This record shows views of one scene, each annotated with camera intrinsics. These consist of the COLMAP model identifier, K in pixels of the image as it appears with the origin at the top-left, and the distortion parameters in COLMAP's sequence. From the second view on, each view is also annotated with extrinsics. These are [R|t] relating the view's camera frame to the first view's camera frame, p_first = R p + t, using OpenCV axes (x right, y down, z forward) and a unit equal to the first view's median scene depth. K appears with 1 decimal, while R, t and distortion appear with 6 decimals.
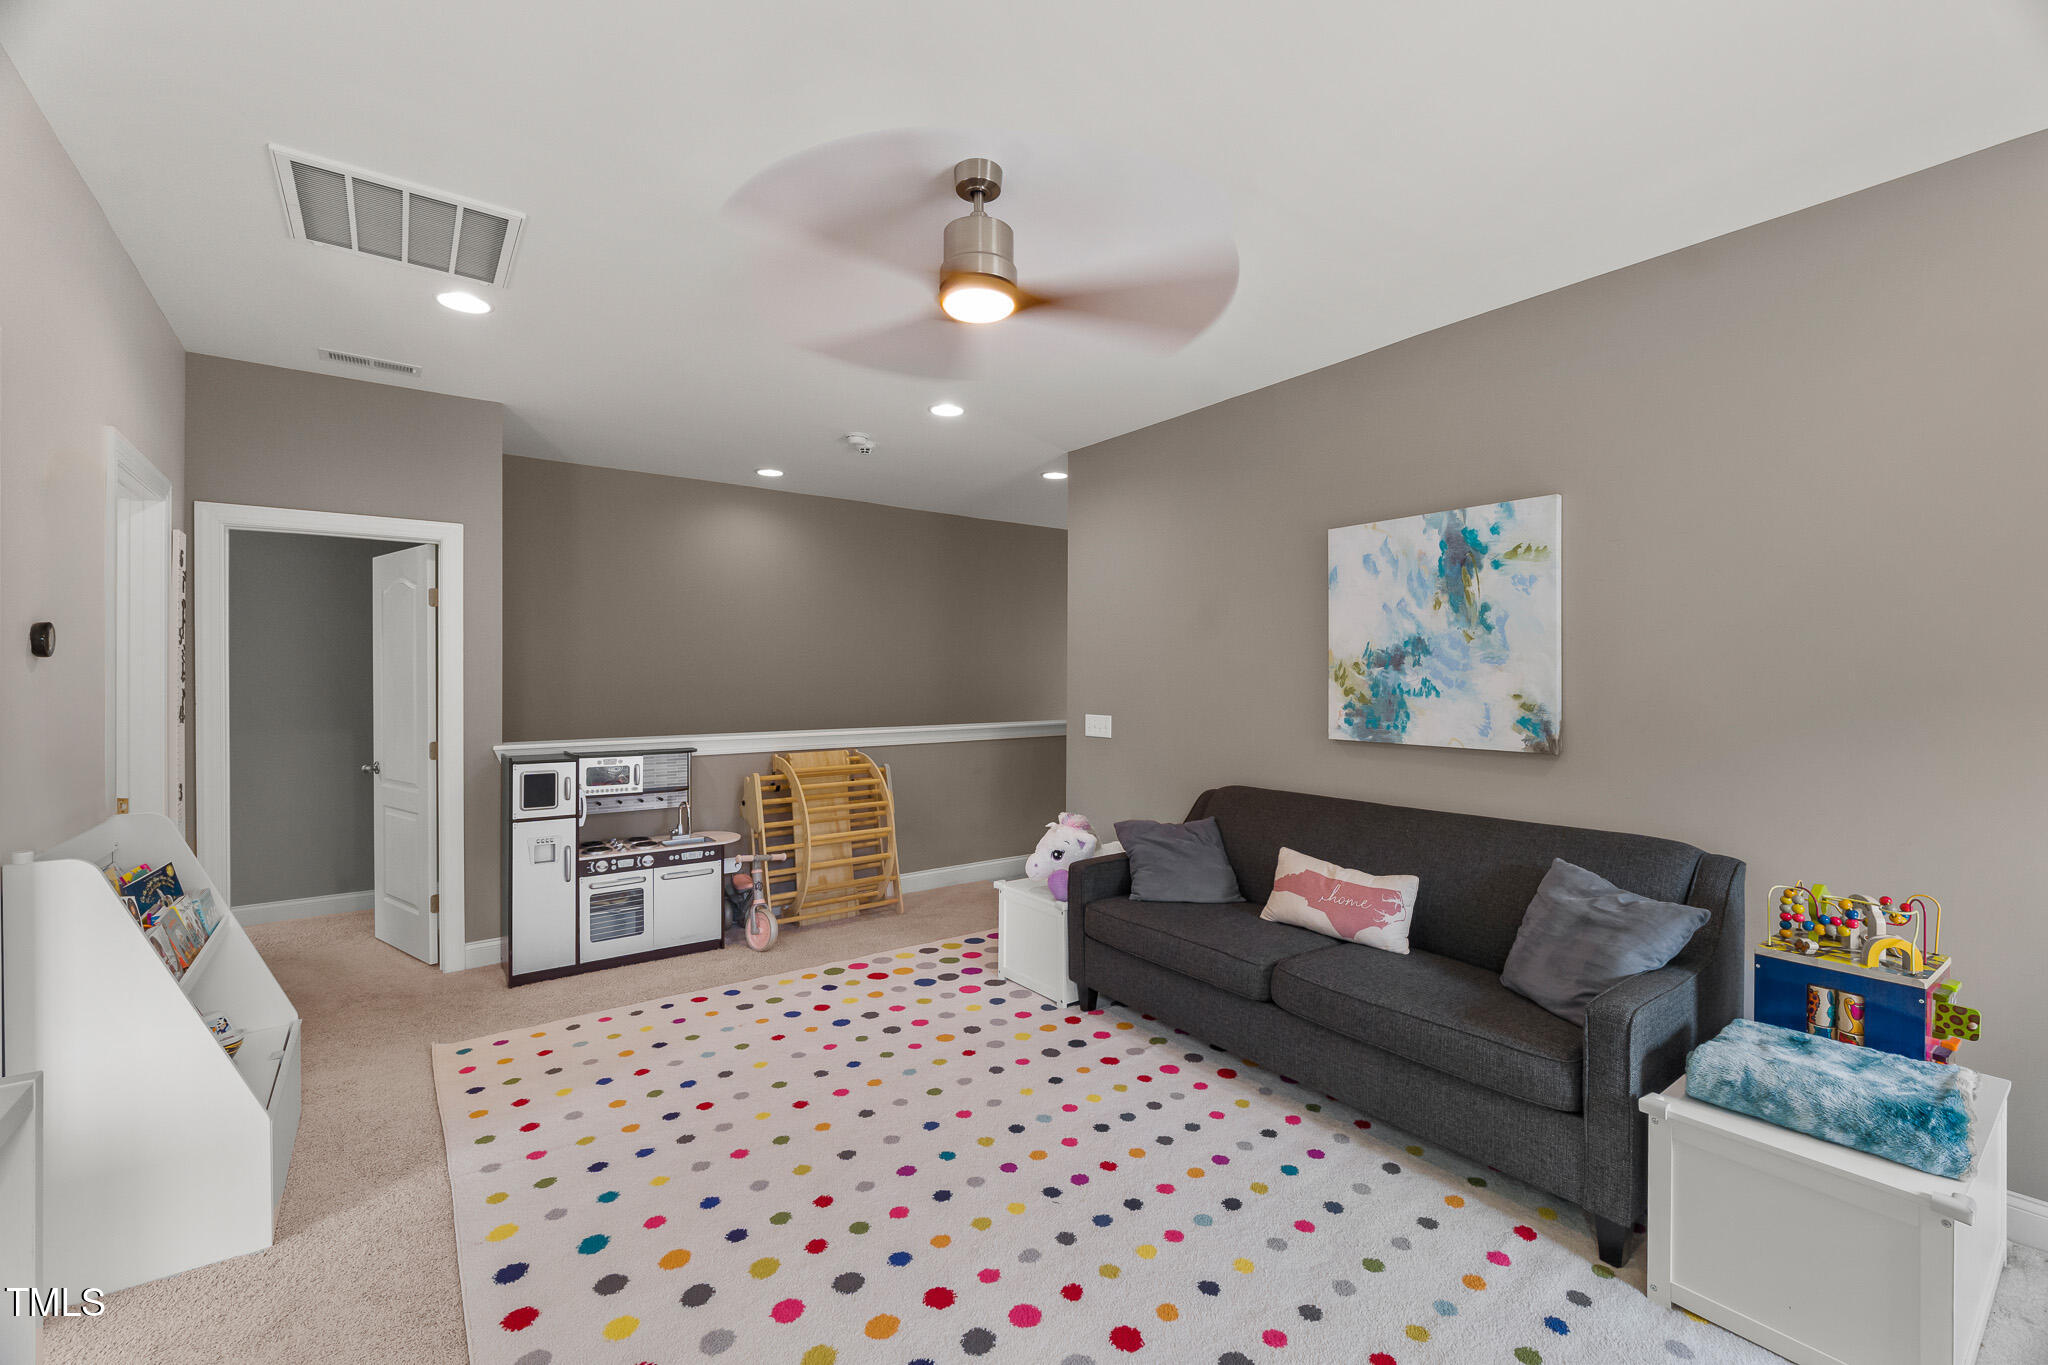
lens RADIAL K [[834.9, 0, 1023.7], [0, 834.9, 680.6], [0, 0, 1]] dist [-0.014905, 0.000699]
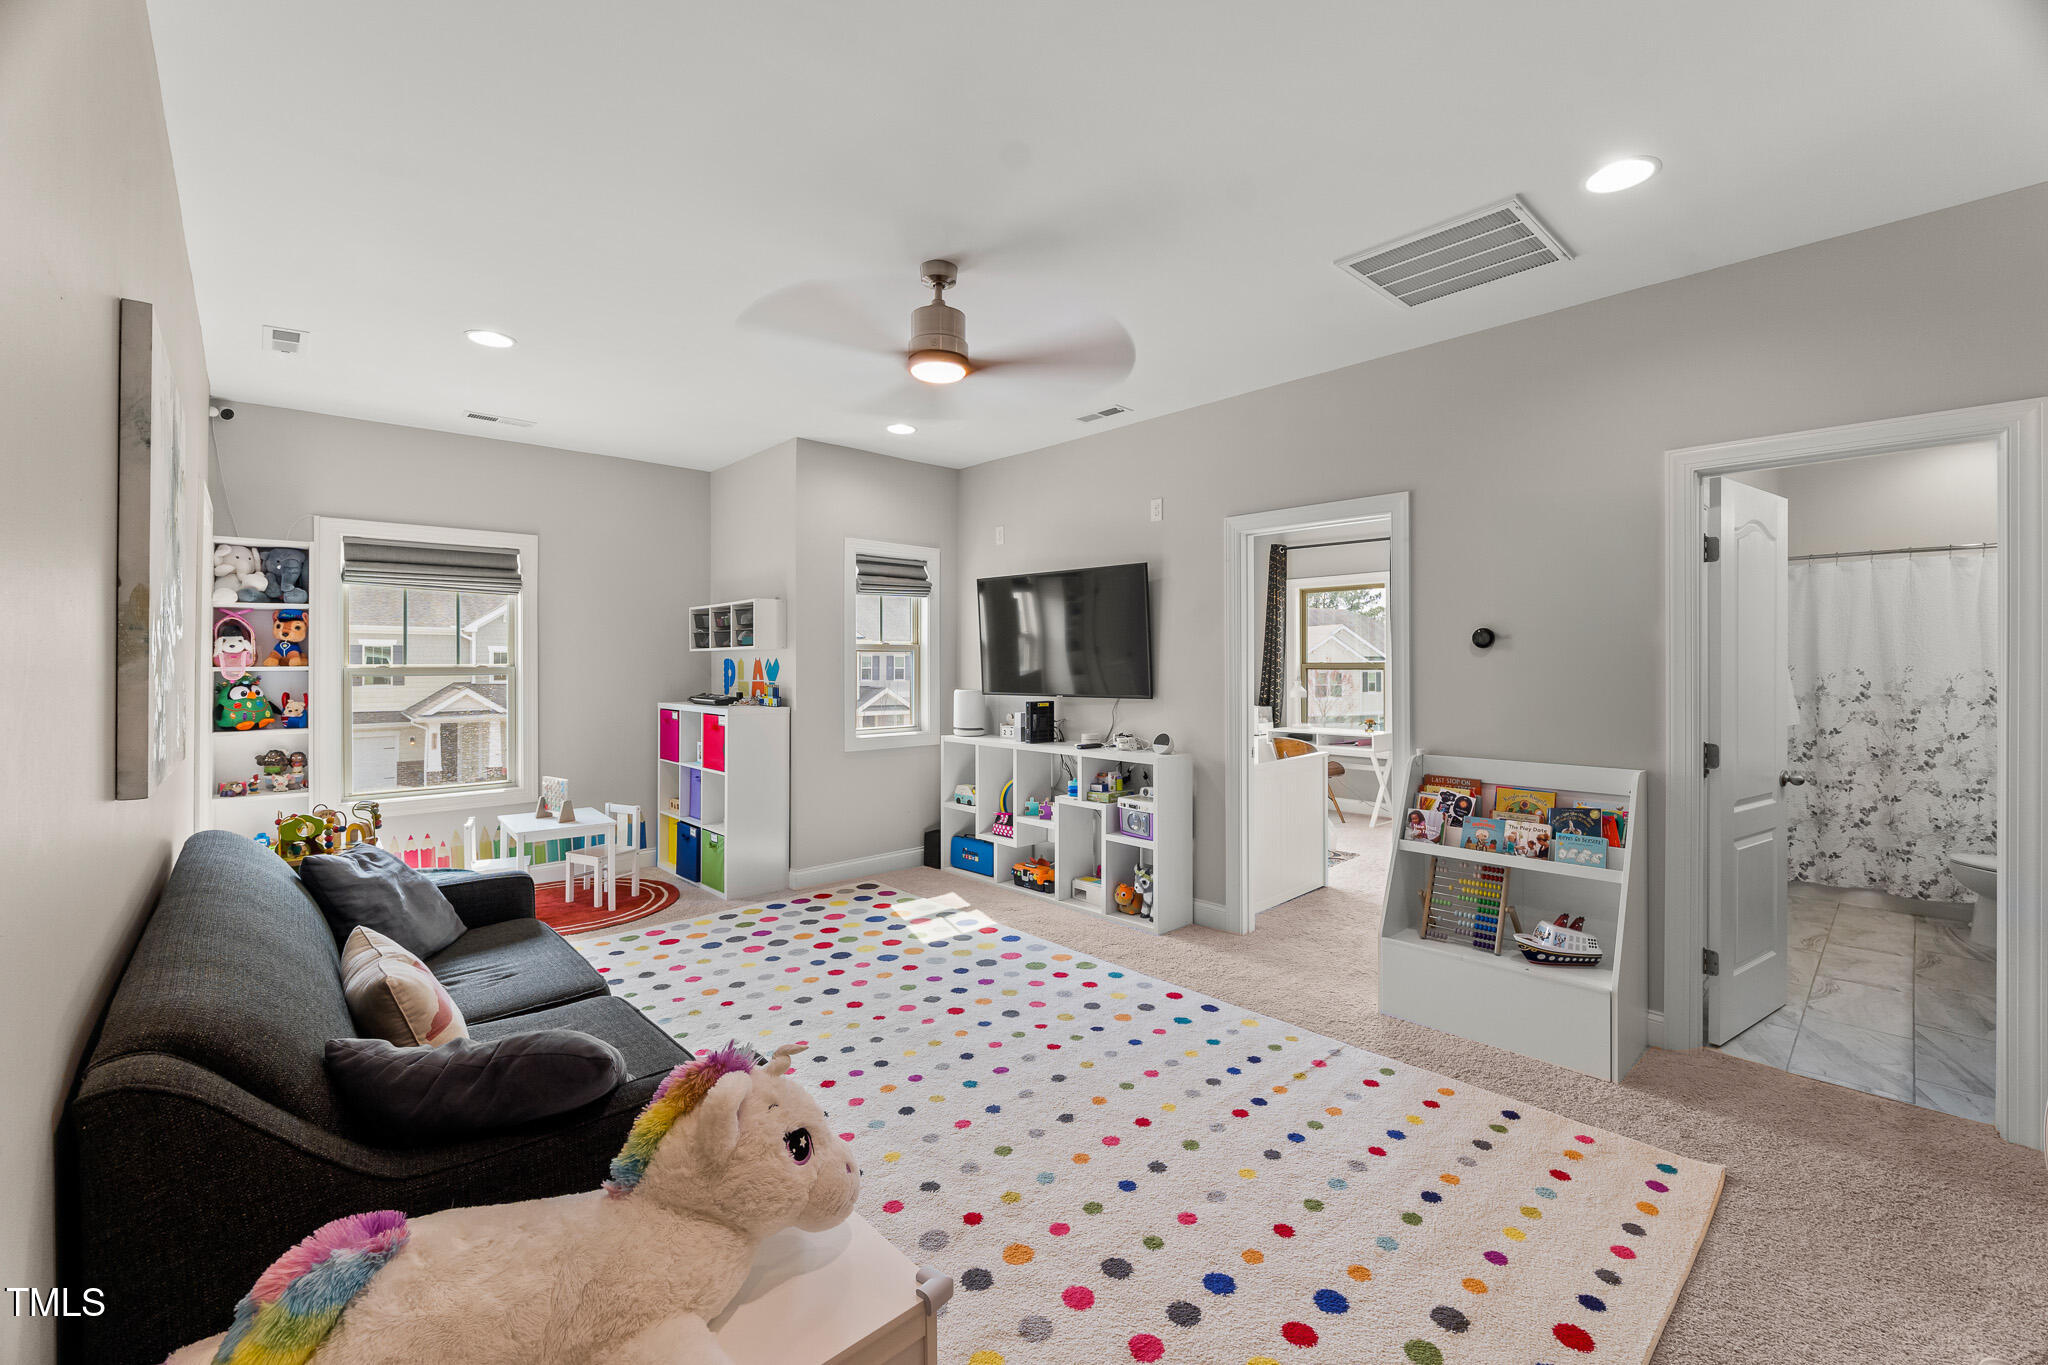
lens RADIAL K [[834.9, 0, 1014.5], [0, 834.9, 663.7], [0, 0, 1]] dist [-0.014905, 0.000699]
pose [[-0.995886, -0.001525, -0.090605, -0.038260], [-0.001325, 0.999997, -0.002277, 0.005789], [0.090608, -0.002147, -0.995884, 1.663096]]
